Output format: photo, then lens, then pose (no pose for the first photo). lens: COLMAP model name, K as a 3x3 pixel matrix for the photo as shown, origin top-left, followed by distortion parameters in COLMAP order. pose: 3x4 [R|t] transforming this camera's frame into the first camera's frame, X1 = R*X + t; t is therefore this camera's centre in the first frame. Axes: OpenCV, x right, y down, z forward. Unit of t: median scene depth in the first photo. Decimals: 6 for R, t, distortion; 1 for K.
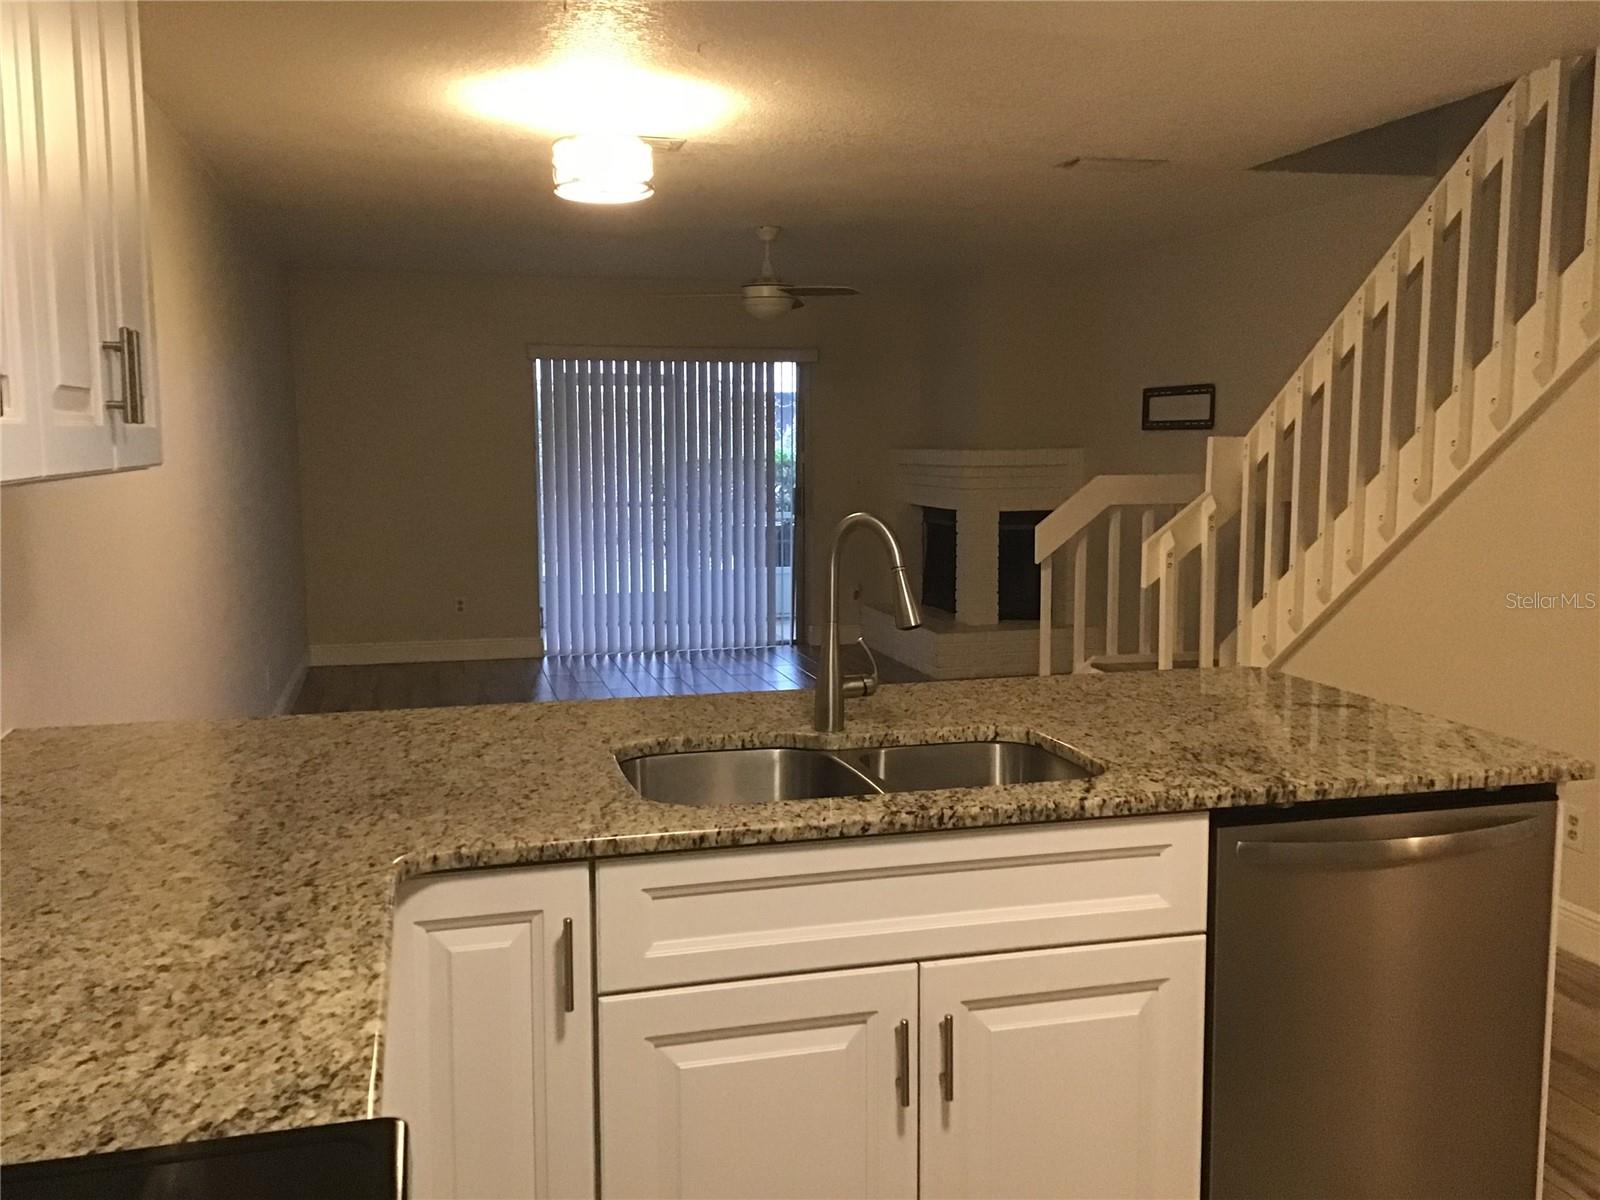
lens RADIAL K [[1434.1, 0, 799.1], [0, 1434.1, 596.7], [0, 0, 1]] dist [-0.008331, -0.002619]
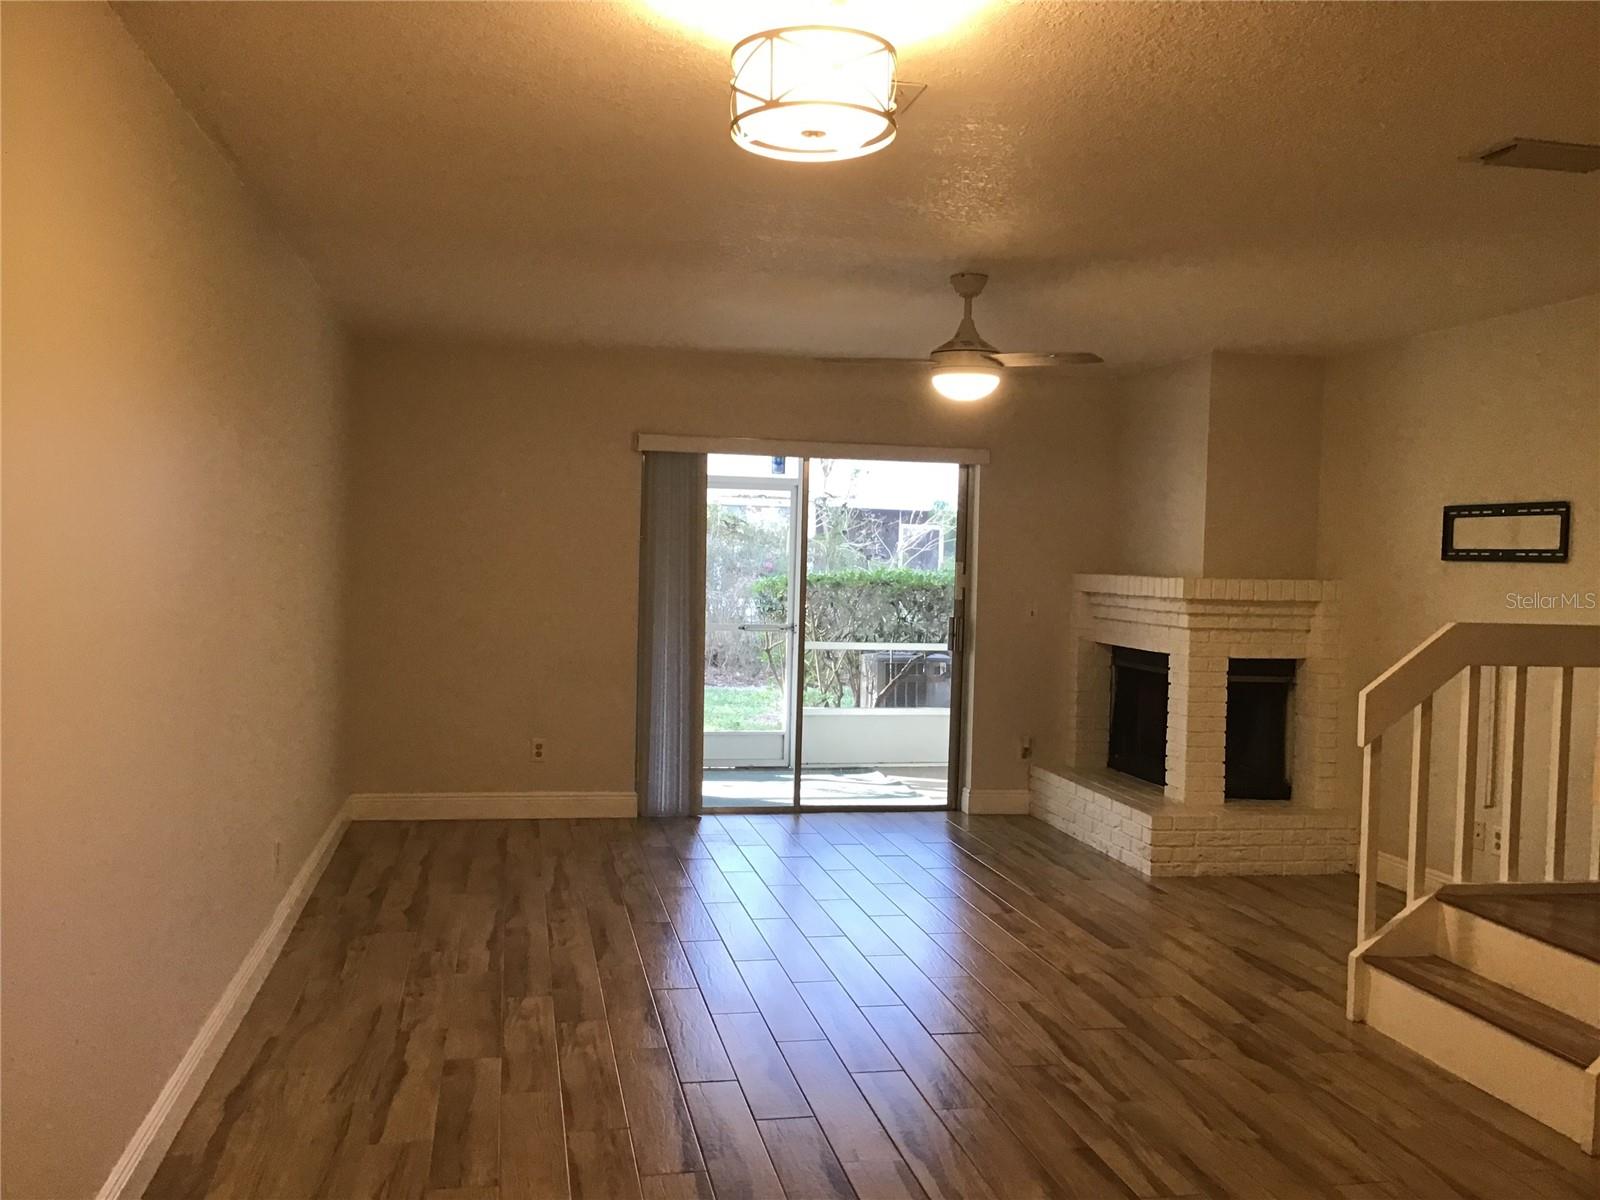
lens RADIAL K [[1434.1, 0, 799.2], [0, 1434.1, 603.9], [0, 0, 1]] dist [-0.008331, -0.002619]
pose [[0.998006, 0.033313, -0.053612, -0.058215], [-0.037298, 0.996477, -0.075116, -0.024041], [0.050920, 0.076966, 0.995733, 0.232755]]
